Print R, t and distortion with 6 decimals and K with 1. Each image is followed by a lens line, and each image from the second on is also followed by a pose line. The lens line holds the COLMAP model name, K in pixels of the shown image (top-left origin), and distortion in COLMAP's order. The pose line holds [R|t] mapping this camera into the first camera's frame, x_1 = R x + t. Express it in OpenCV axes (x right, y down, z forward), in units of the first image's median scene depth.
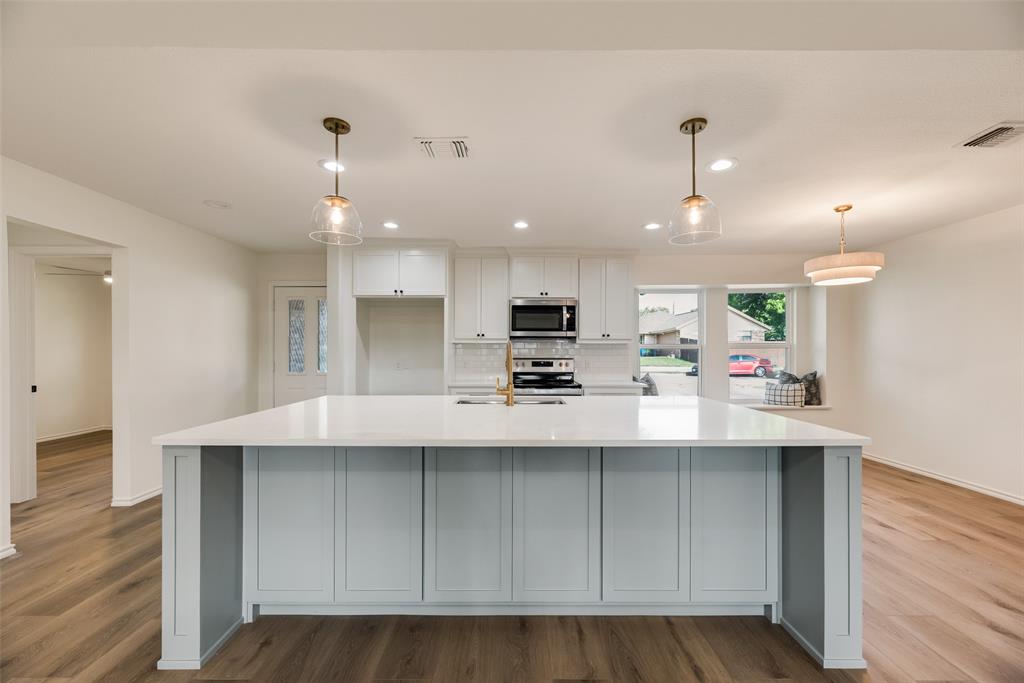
lens RADIAL K [[414.1, 0, 510.8], [0, 414.1, 351.8], [0, 0, 1]] dist [0.001105, -0.000031]
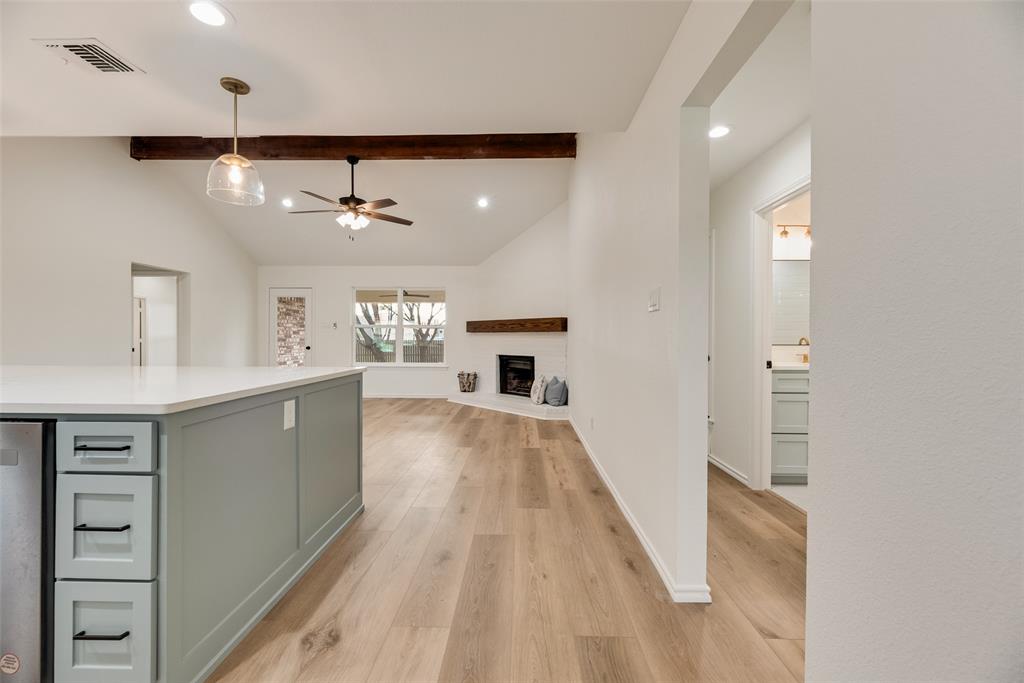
lens RADIAL K [[413.4, 0, 512.9], [0, 413.4, 339.8], [0, 0, 1]] dist [0.003243, -0.000063]
pose [[-0.999802, -0.004696, 0.019317, -0.513654], [-0.004613, 0.999980, 0.004339, 0.030273], [-0.019337, 0.004249, -0.999804, 0.917627]]
